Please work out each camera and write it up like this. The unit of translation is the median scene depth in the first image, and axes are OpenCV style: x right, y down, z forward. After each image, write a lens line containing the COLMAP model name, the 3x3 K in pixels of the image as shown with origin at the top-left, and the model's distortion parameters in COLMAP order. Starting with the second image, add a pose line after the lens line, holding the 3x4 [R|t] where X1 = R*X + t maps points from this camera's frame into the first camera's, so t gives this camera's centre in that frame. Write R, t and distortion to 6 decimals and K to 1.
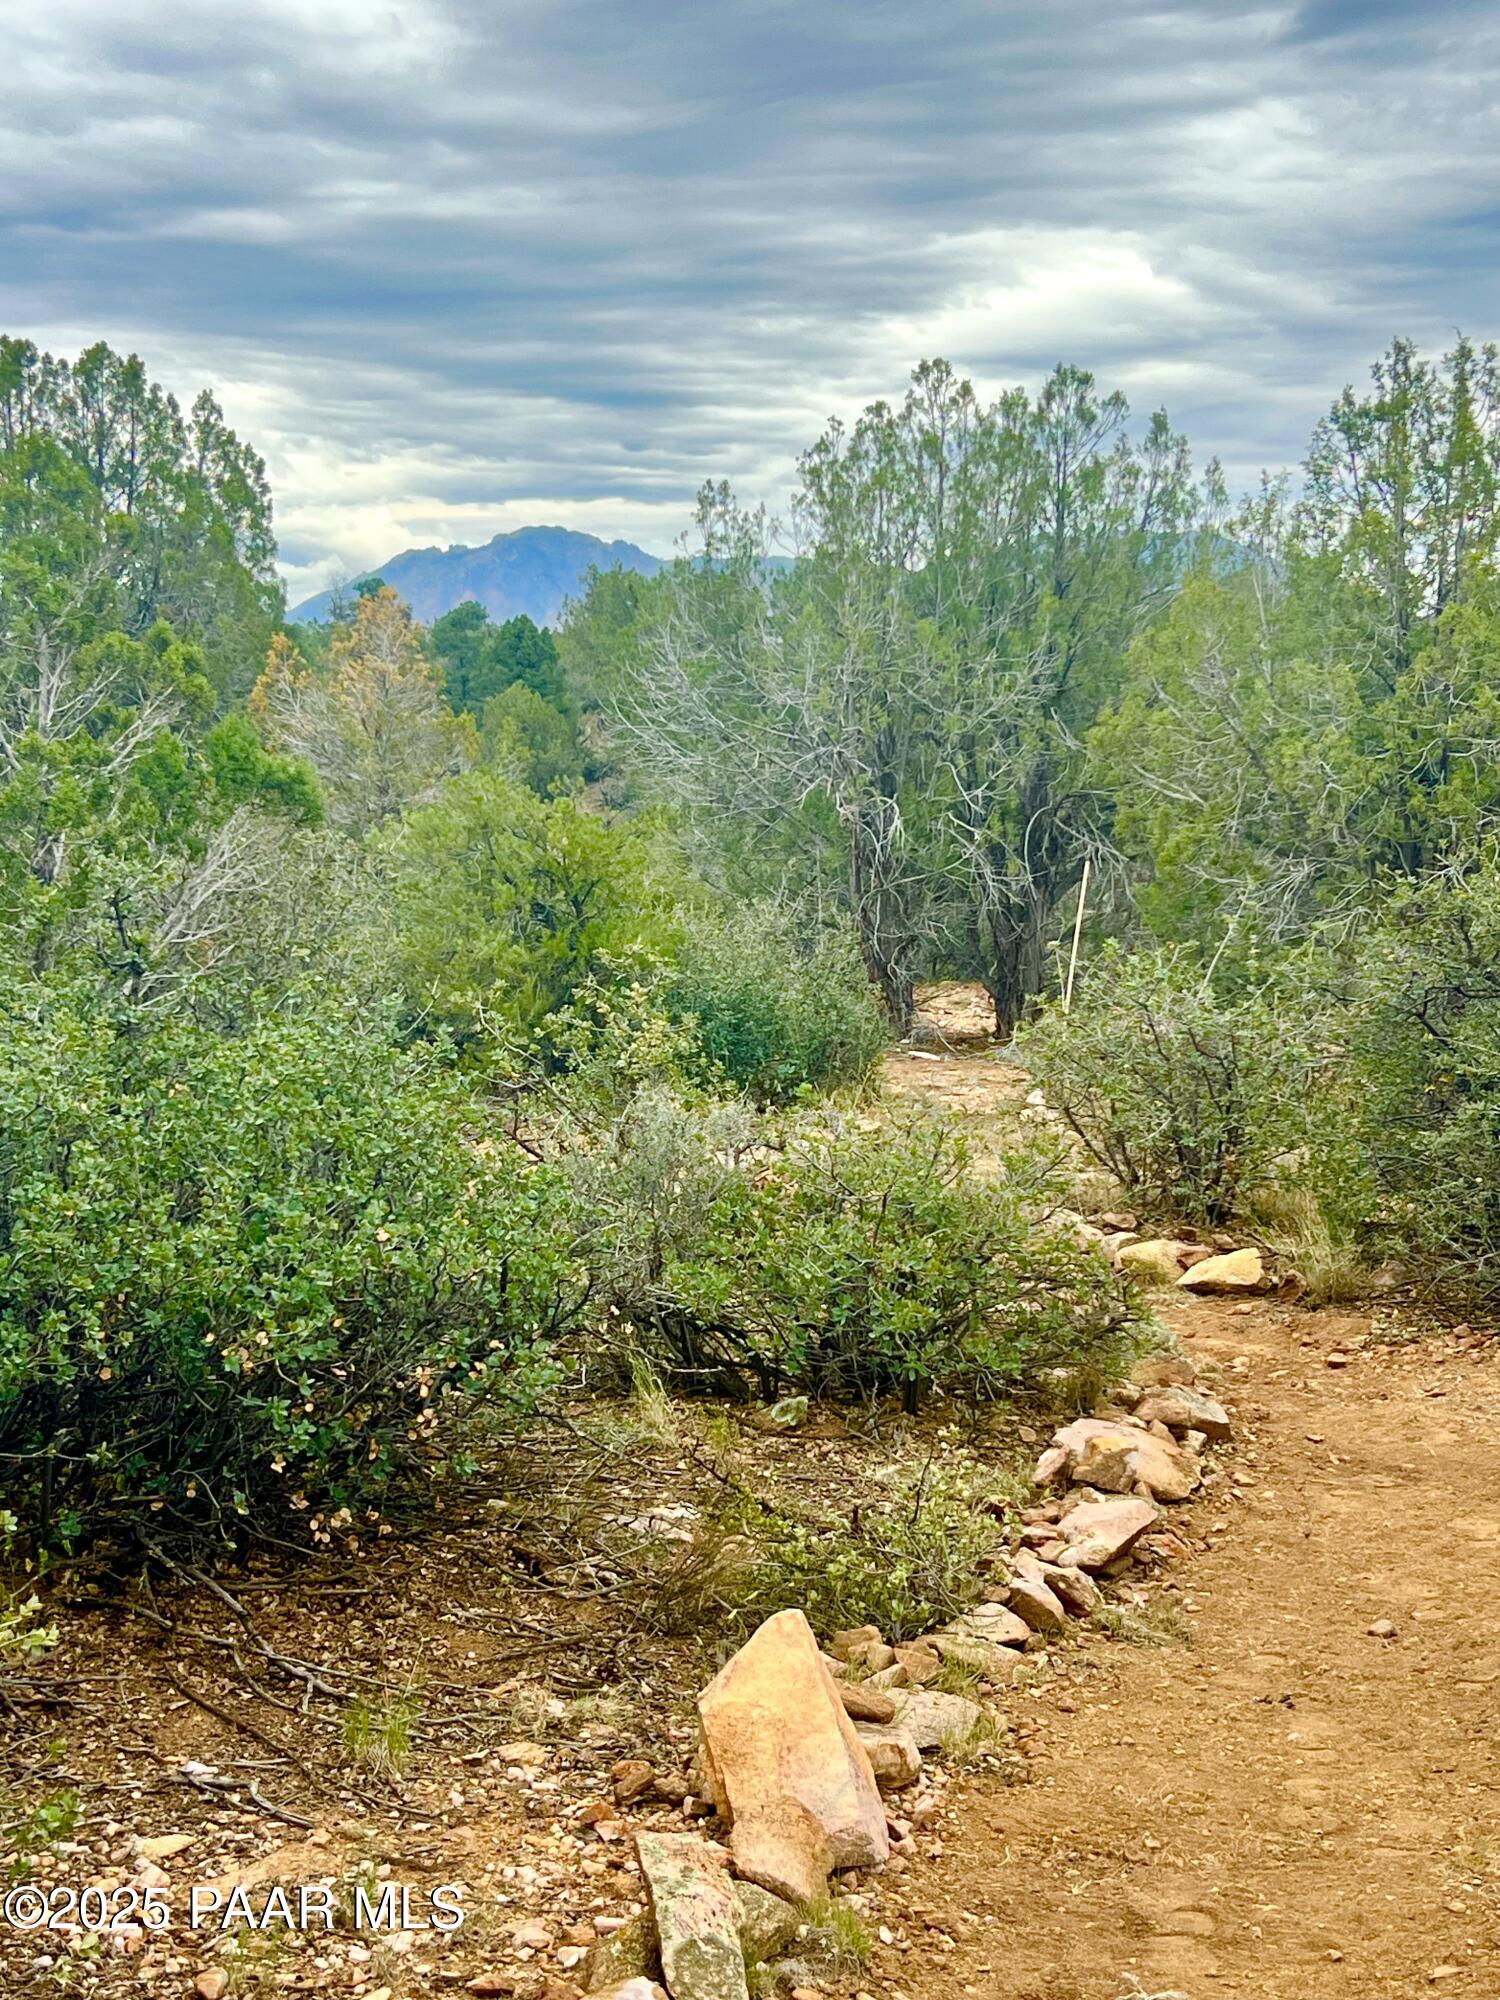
lens RADIAL K [[2838.6, 0, 750.0], [0, 2838.6, 1000.0], [0, 0, 1]] dist [0.186149, -0.624911]
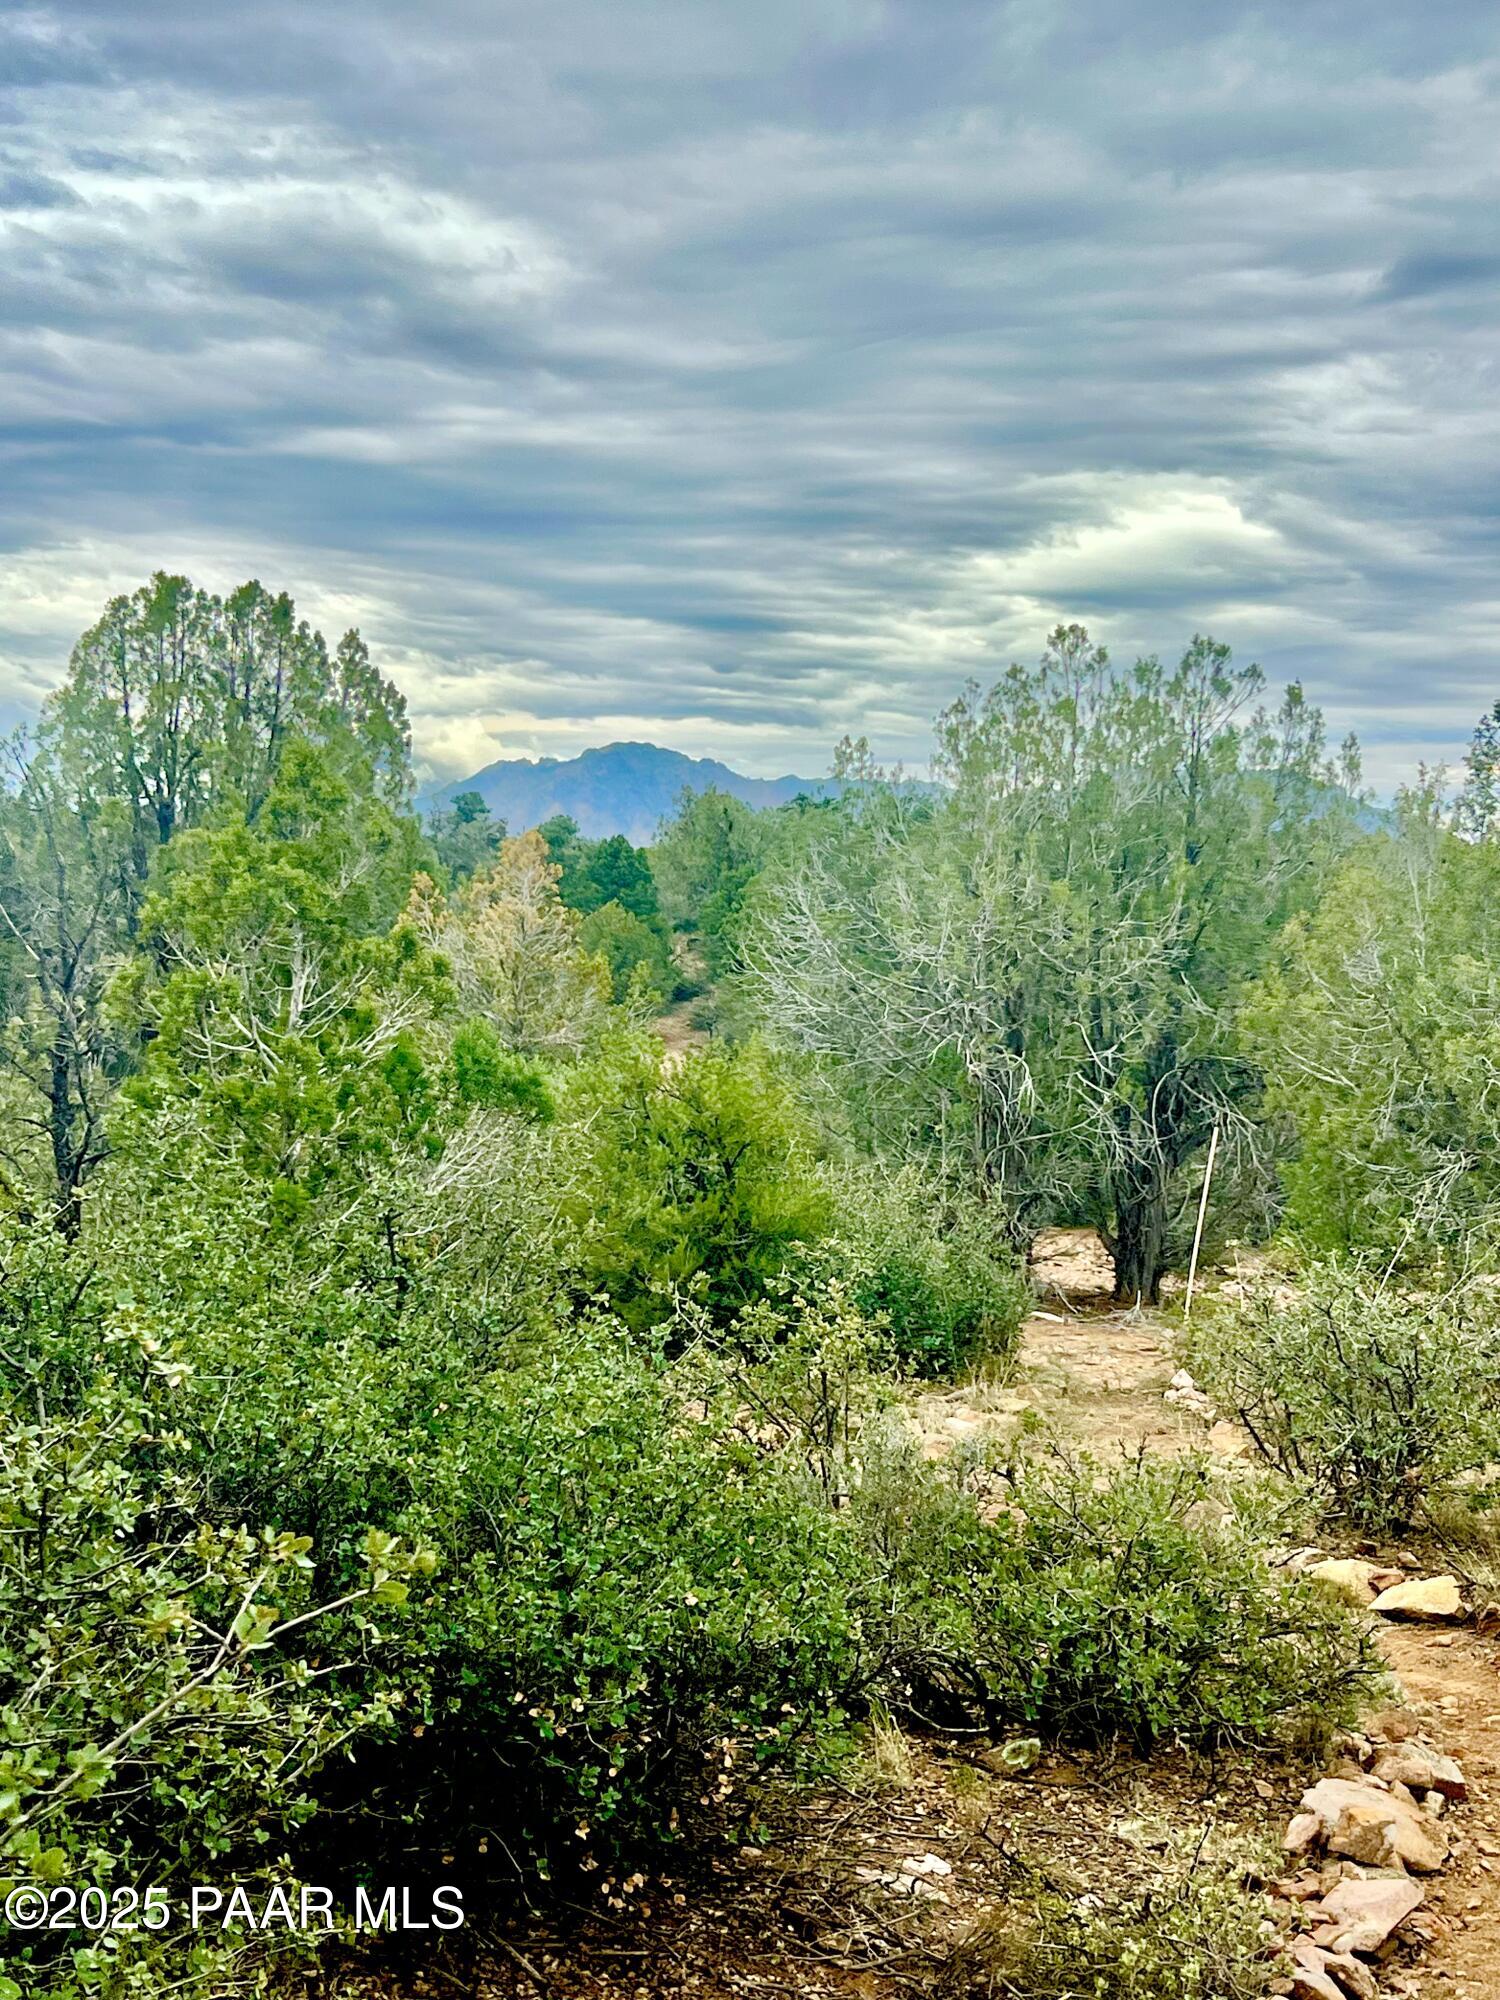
lens RADIAL K [[2838.6, 0, 750.0], [0, 2838.6, 1000.0], [0, 0, 1]] dist [0.186149, -0.624911]
pose [[0.998954, 0.036784, -0.027182, -0.026930], [-0.038744, 0.996394, -0.075484, -0.015950], [0.024307, 0.076458, 0.996776, -0.005849]]
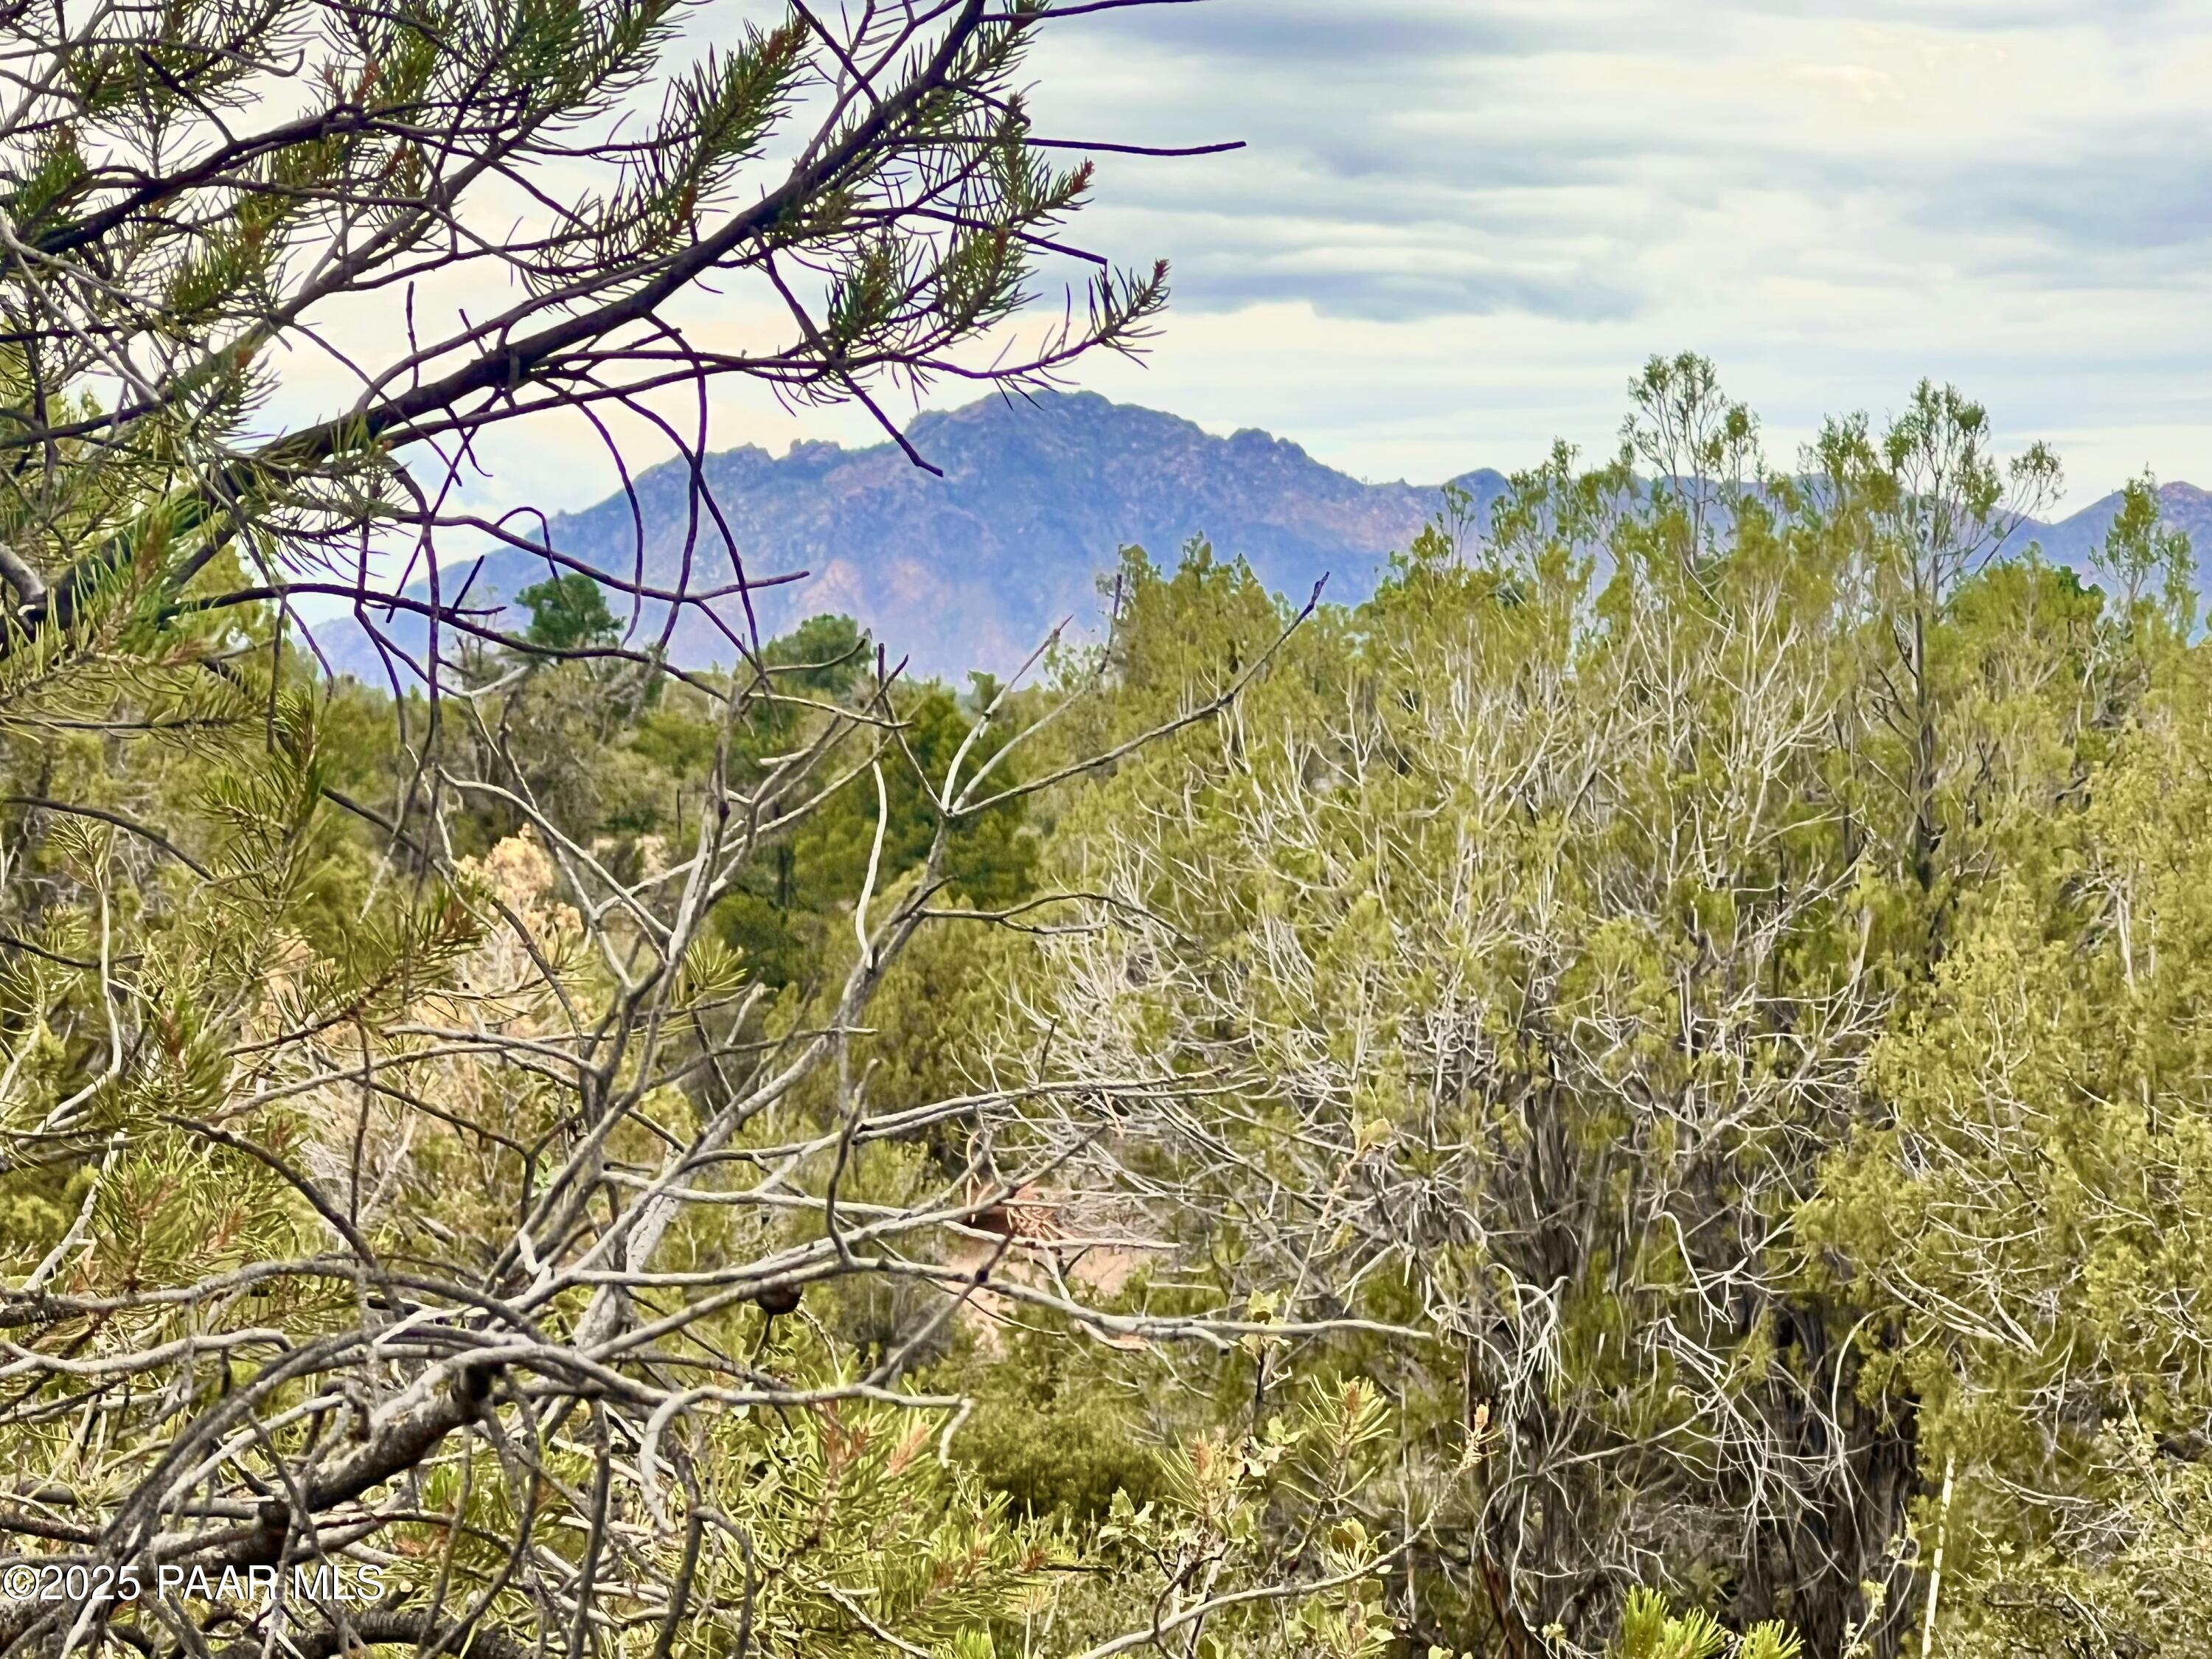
lens RADIAL K [[7924.3, 0, 1106.0], [0, 7924.3, 829.5], [0, 0, 1]] dist [0.008625, 0.177651]
pose [[0.997992, 0.006624, -0.062994, 0.083570], [-0.013433, 0.994028, -0.108293, -0.002948], [0.061900, 0.108922, 0.992121, -0.476872]]
